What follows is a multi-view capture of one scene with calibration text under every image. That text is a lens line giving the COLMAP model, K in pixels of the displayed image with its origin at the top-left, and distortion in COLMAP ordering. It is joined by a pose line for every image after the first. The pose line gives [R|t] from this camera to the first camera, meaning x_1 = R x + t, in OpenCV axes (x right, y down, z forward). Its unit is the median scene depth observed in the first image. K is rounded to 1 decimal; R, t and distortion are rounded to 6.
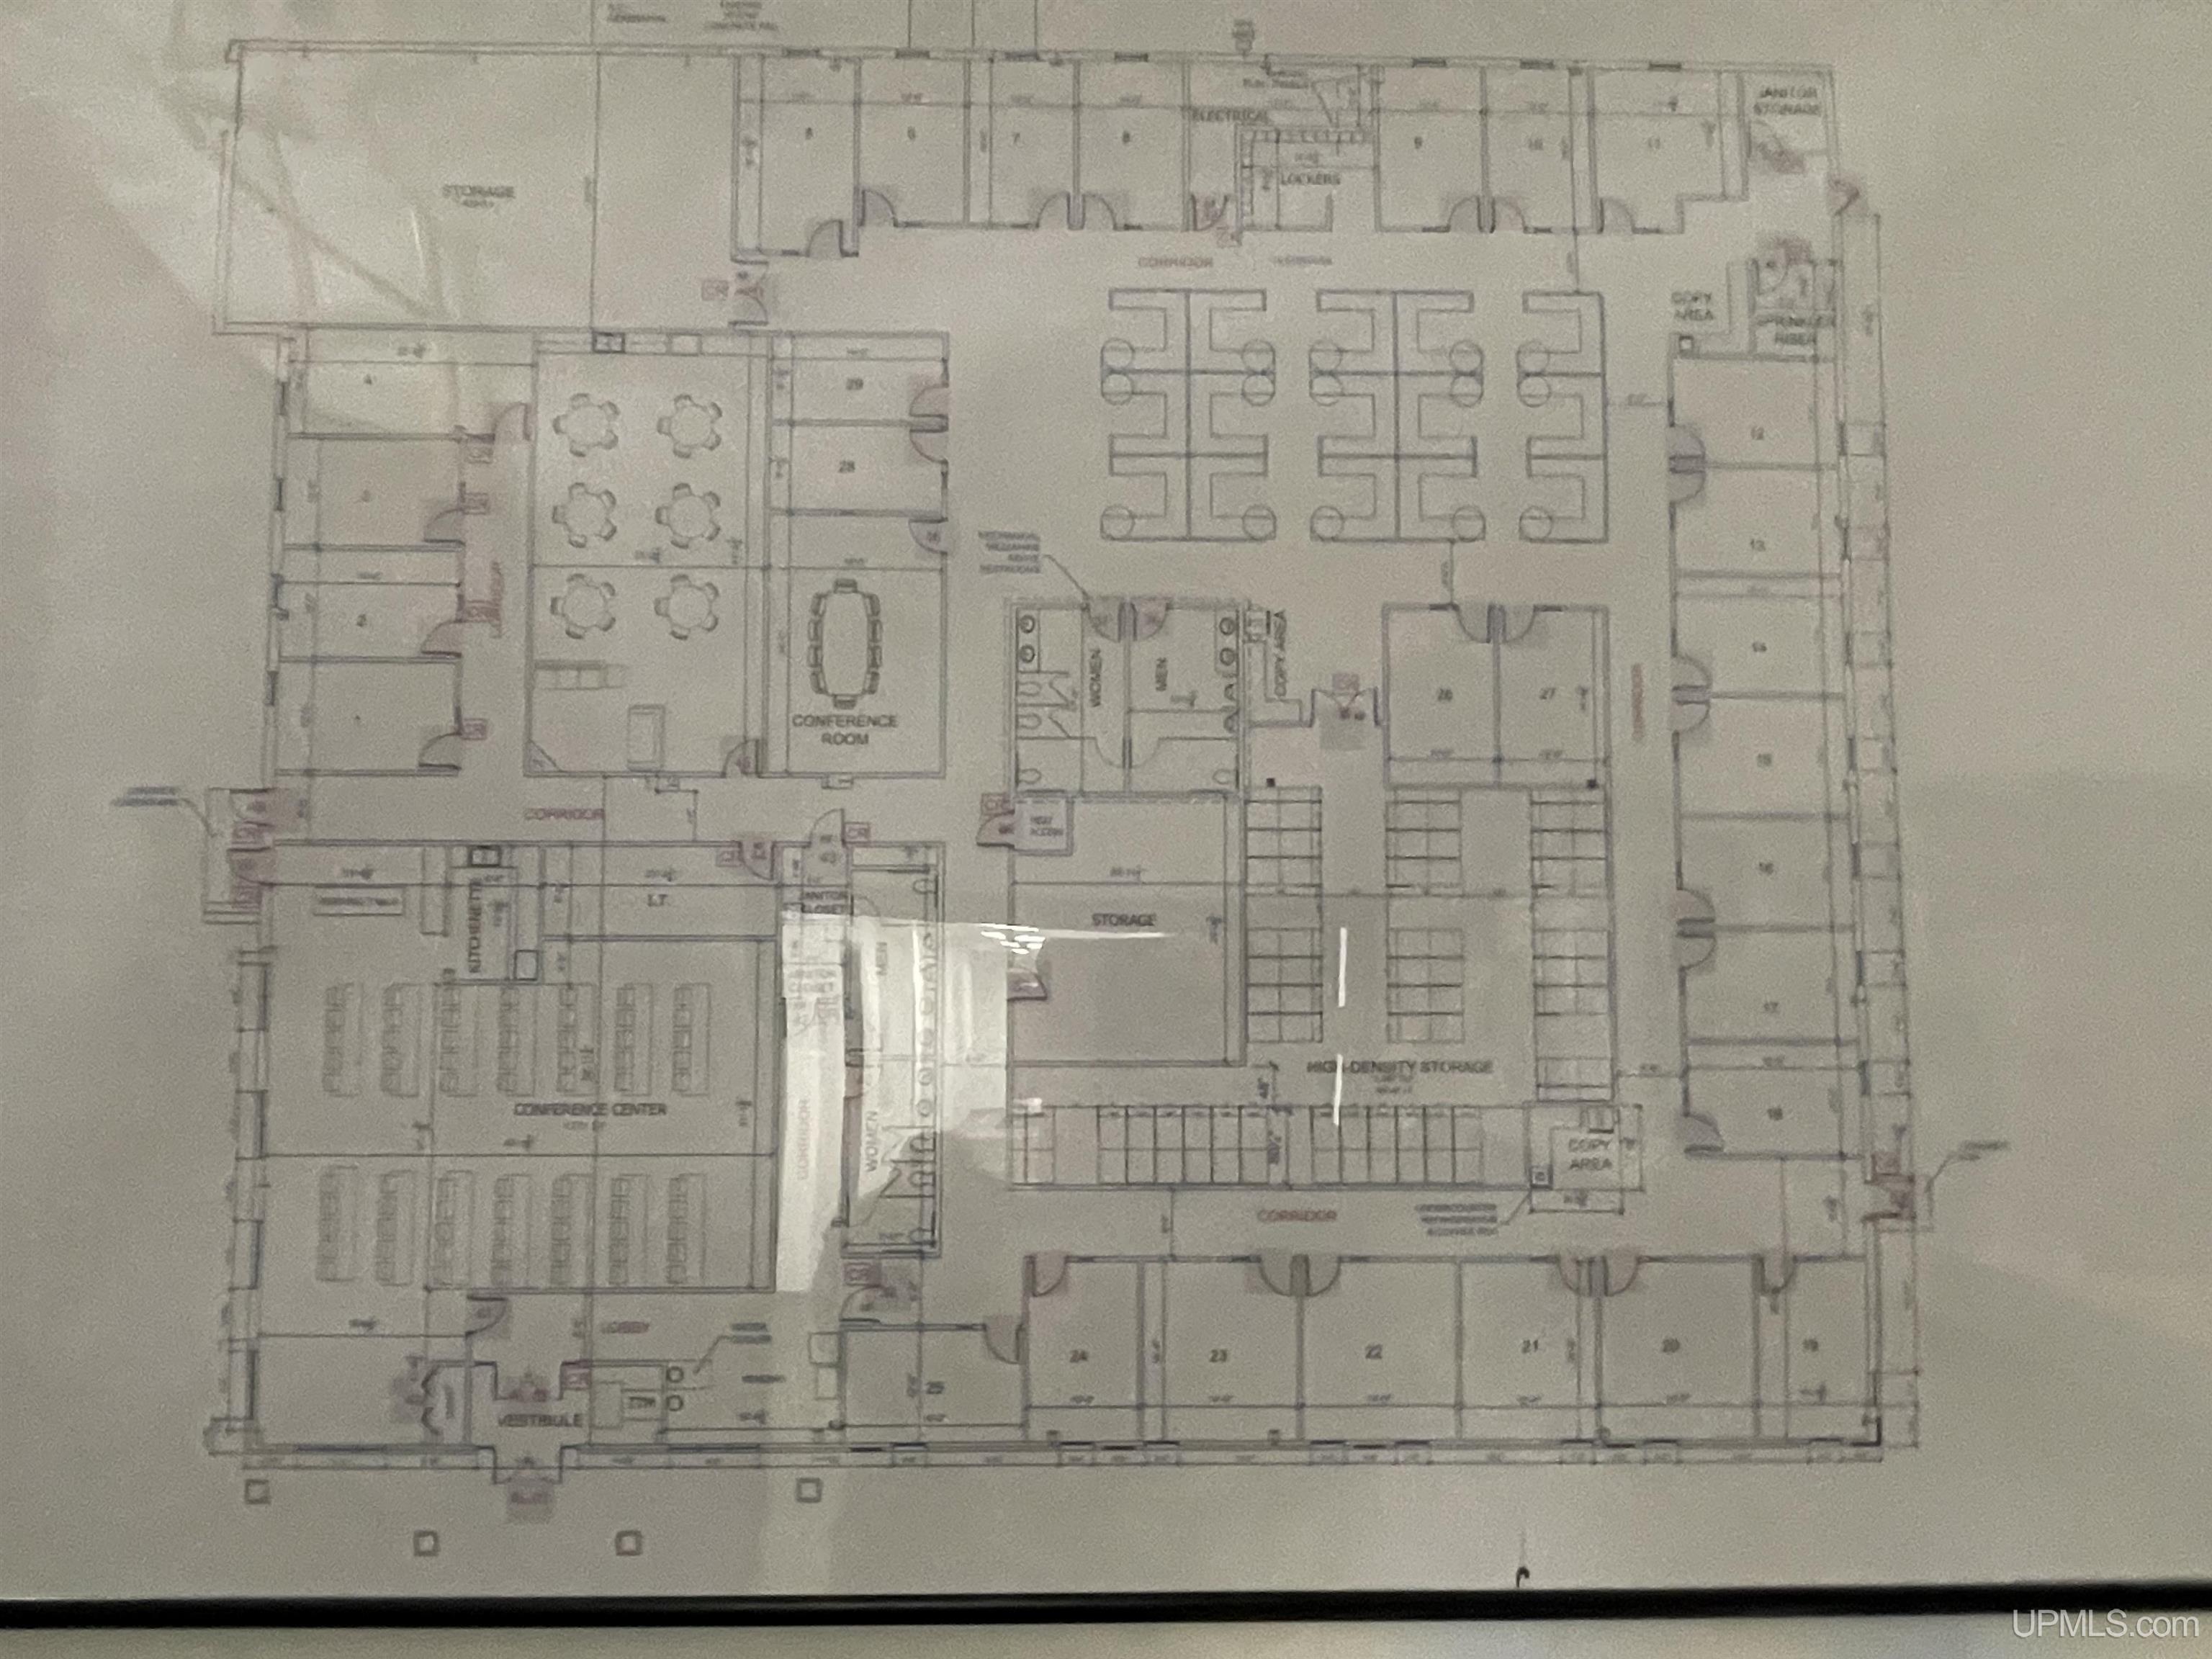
lens RADIAL K [[1663.9, 0, 1105.7], [0, 1663.9, 828.6], [0, 0, 1]] dist [0.032392, -0.000328]
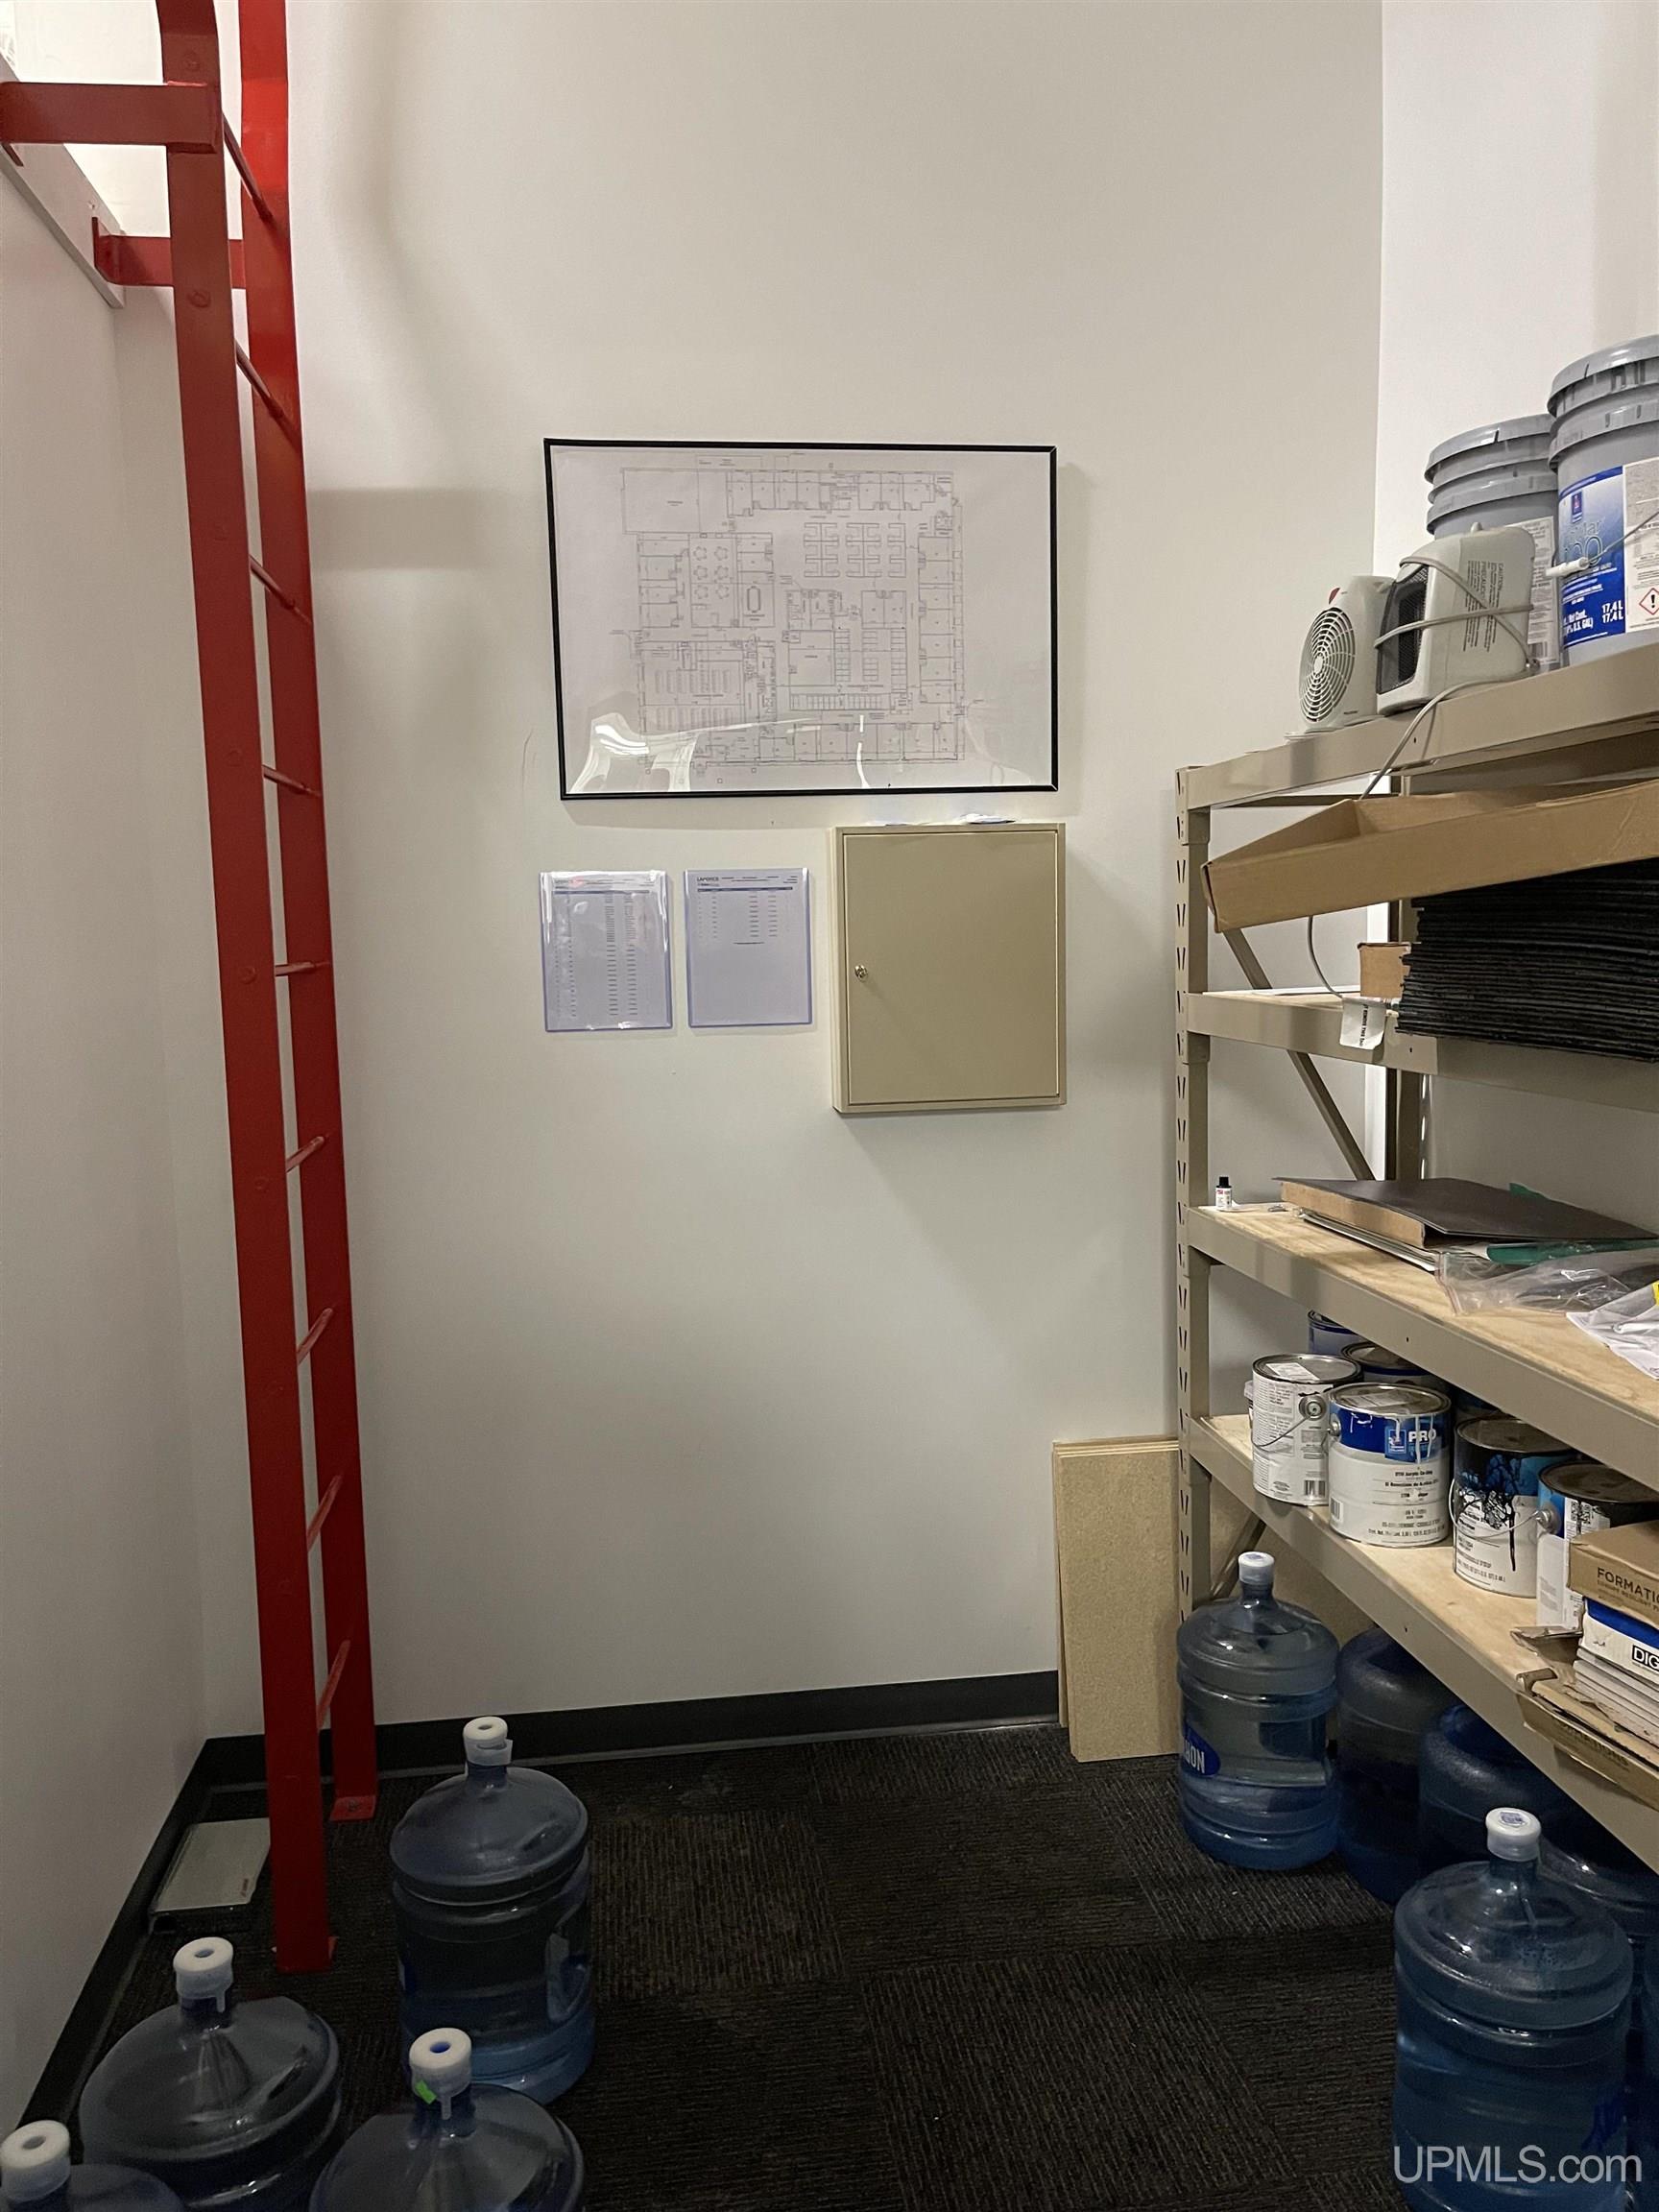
lens RADIAL K [[1663.9, 0, 822.7], [0, 1663.9, 1112.2], [0, 0, 1]] dist [0.032392, -0.000328]
pose [[0.993276, -0.039126, 0.108960, -0.553082], [0.017582, 0.981225, 0.192062, 0.435145], [-0.114429, -0.188855, 0.975315, -4.150374]]
